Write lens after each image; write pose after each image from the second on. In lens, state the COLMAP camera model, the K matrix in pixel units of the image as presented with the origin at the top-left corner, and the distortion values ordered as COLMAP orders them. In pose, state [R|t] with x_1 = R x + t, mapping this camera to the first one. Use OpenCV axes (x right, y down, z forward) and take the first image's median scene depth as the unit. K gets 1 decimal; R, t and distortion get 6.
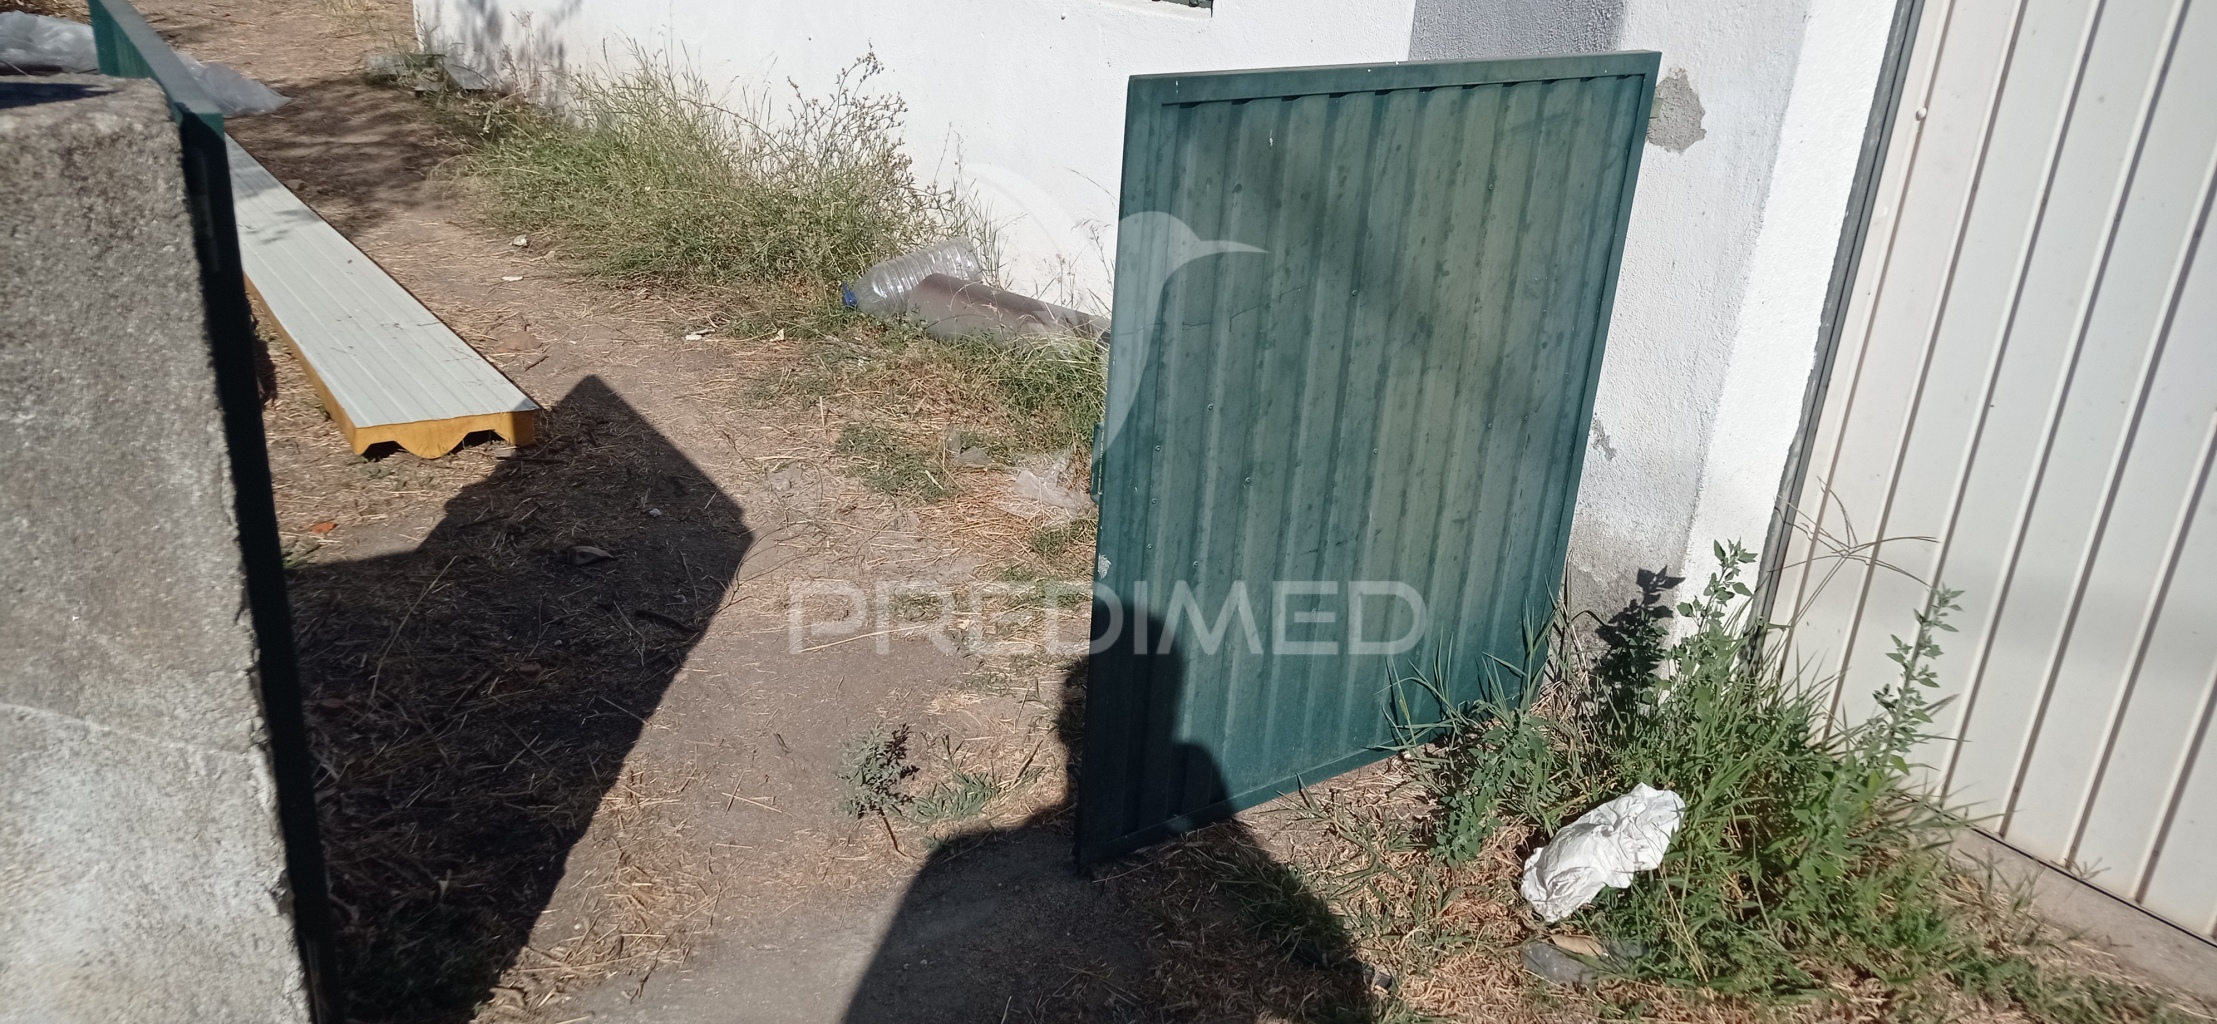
lens RADIAL K [[1669.8, 0, 1108.5], [0, 1669.8, 512.0], [0, 0, 1]] dist [0.087211, -0.133209]
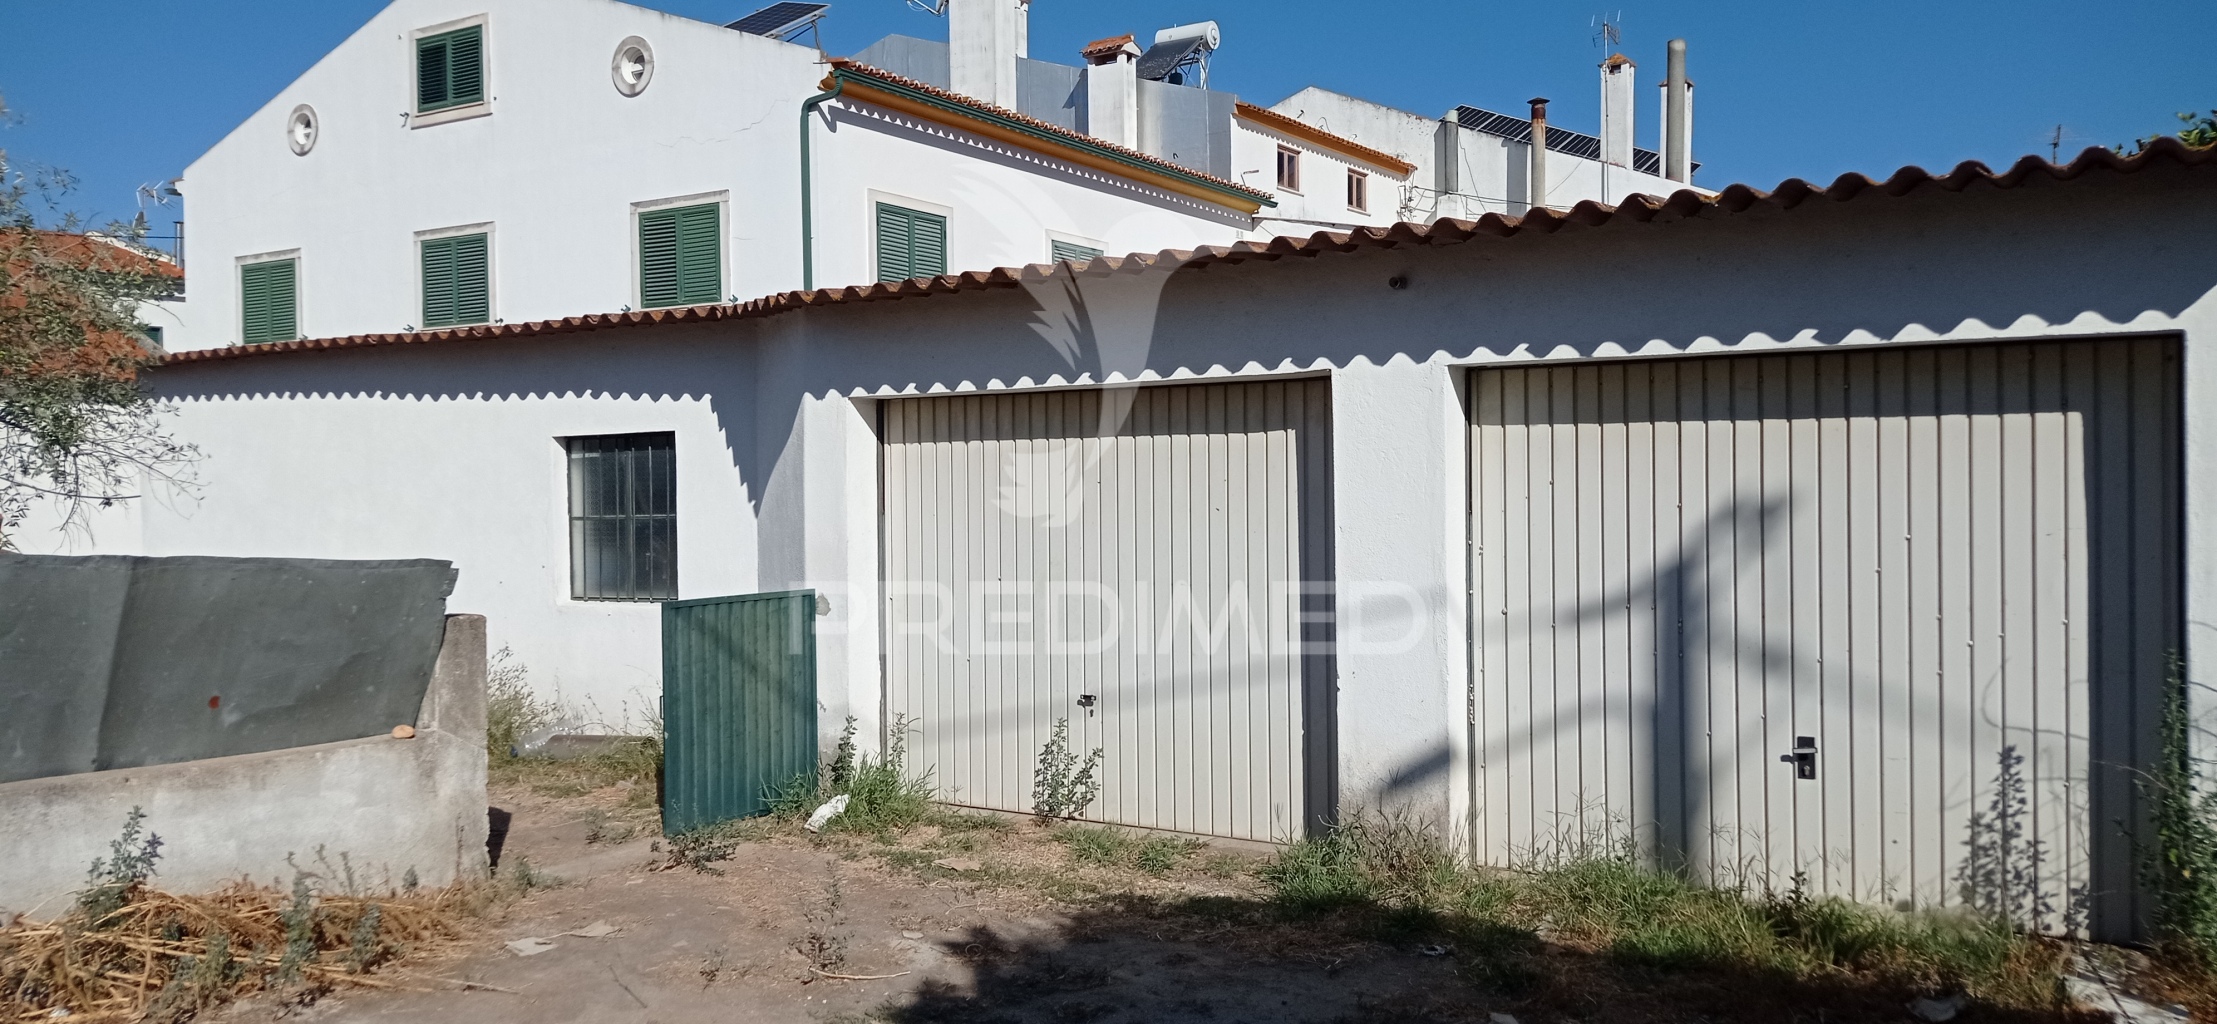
lens RADIAL K [[1630.8, 0, 1134.5], [0, 1630.8, 505.0], [0, 0, 1]] dist [0.081440, -0.188206]
pose [[0.937142, -0.081820, 0.339219, -0.089435], [0.200649, 0.921689, -0.332009, 0.394744], [-0.285489, 0.379204, 0.880171, -1.069934]]
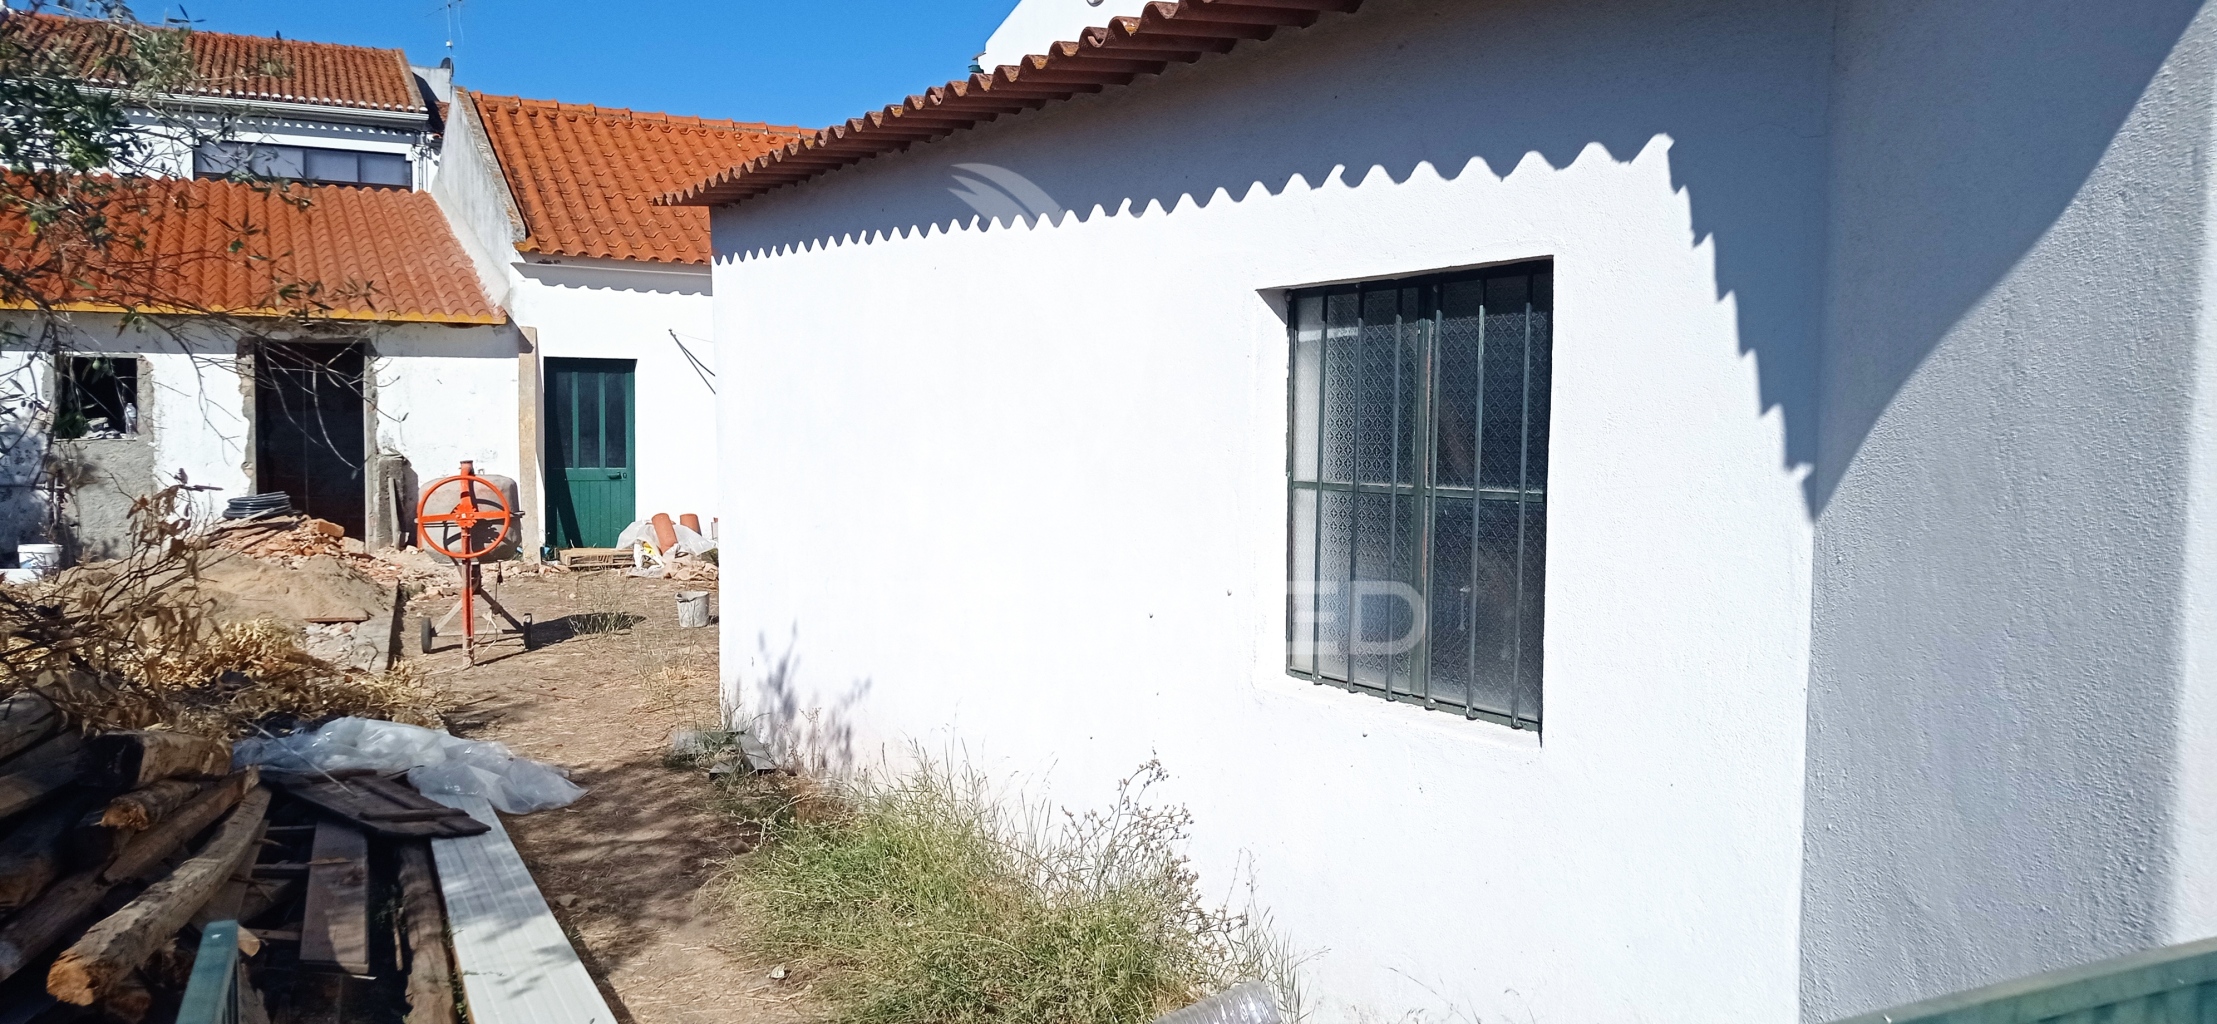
lens RADIAL K [[1630.8, 0, 1134.5], [0, 1630.8, 505.0], [0, 0, 1]] dist [0.081440, -0.188206]
pose [[0.988304, -0.045494, -0.145556, -0.013449], [-0.006635, 0.940732, -0.339086, -0.097263], [0.152355, 0.336085, 0.929427, 0.105794]]
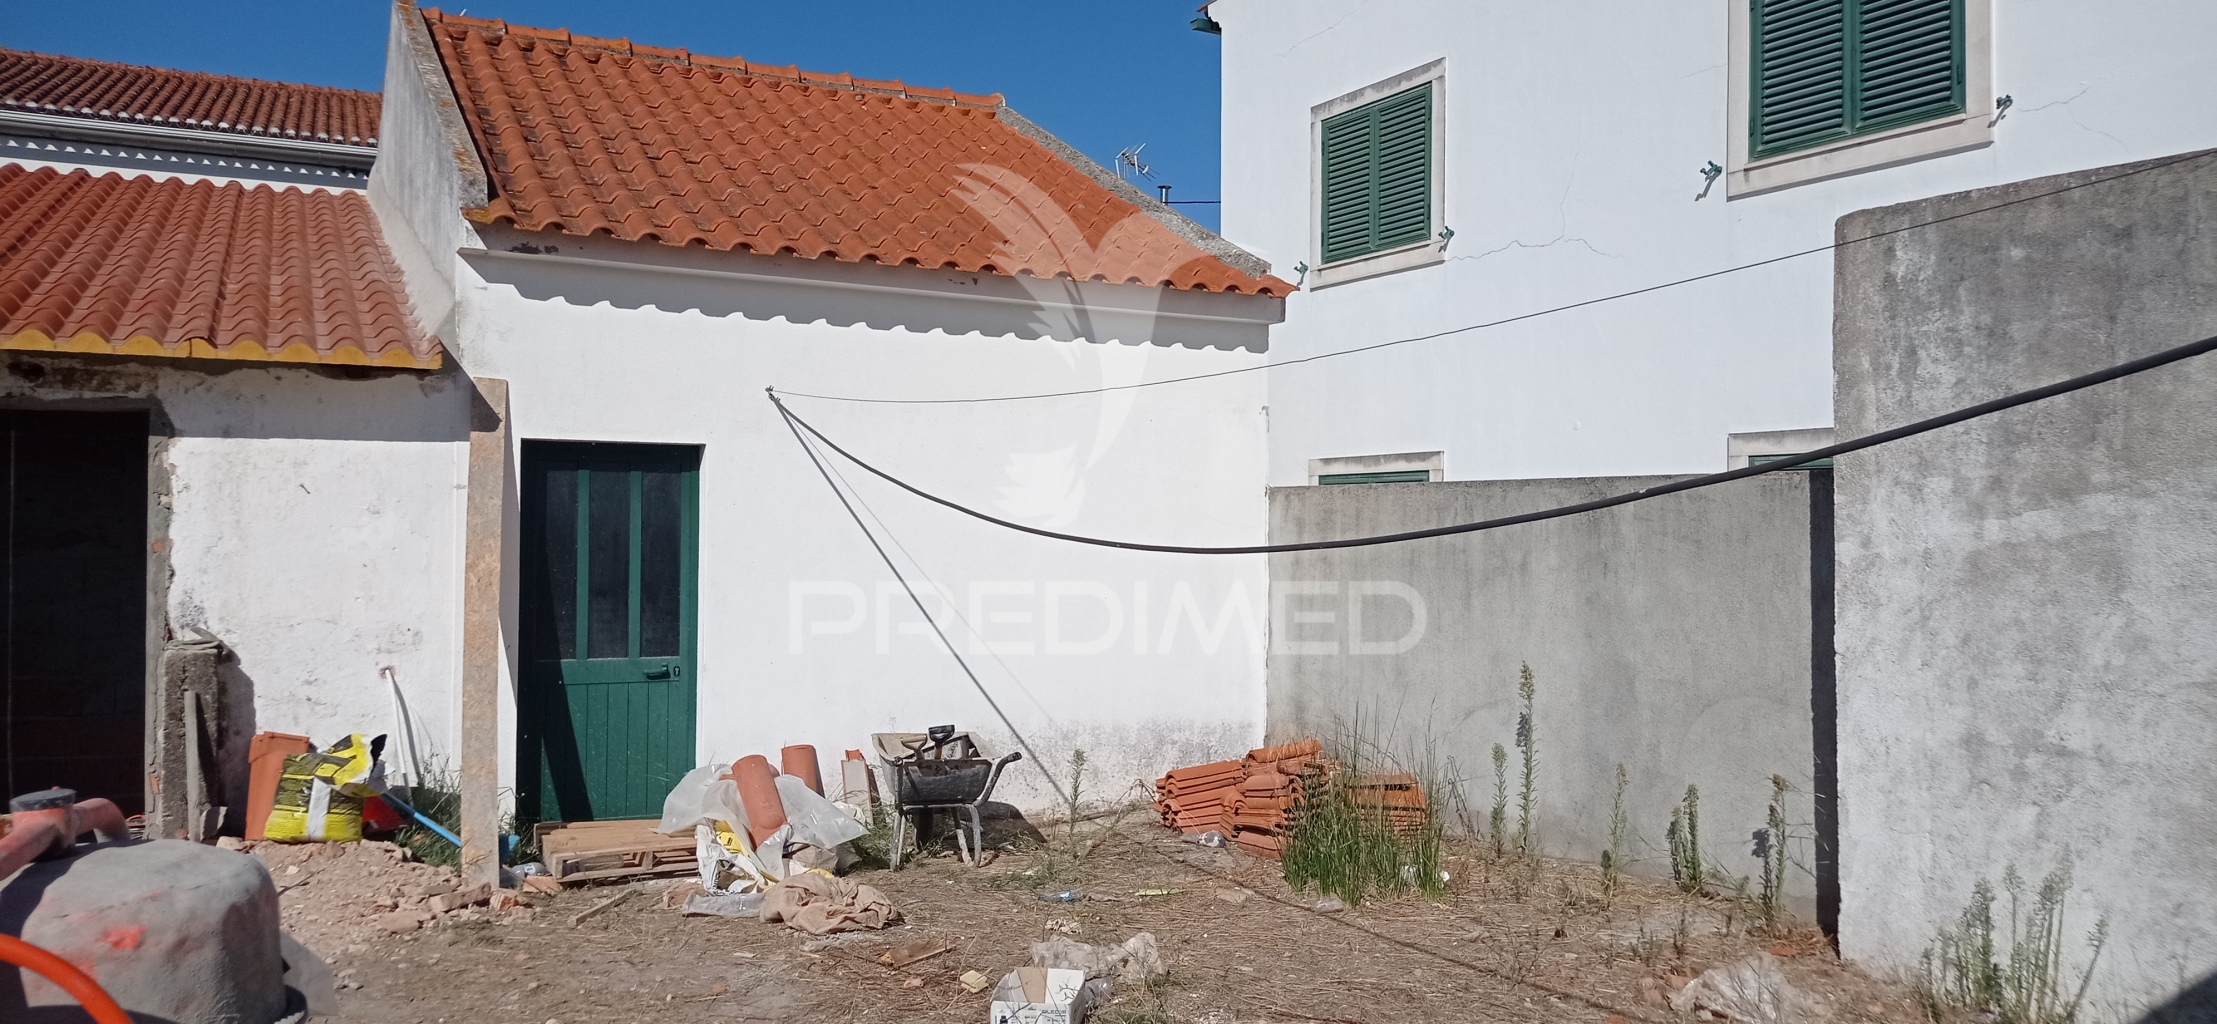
lens RADIAL K [[1669.8, 0, 1108.5], [0, 1669.8, 512.0], [0, 0, 1]] dist [0.087211, -0.133209]
pose [[0.981958, -0.061981, -0.178653, -0.617069], [-0.016216, 0.913676, -0.406119, -0.609205], [0.188403, 0.401689, 0.896187, 1.221536]]
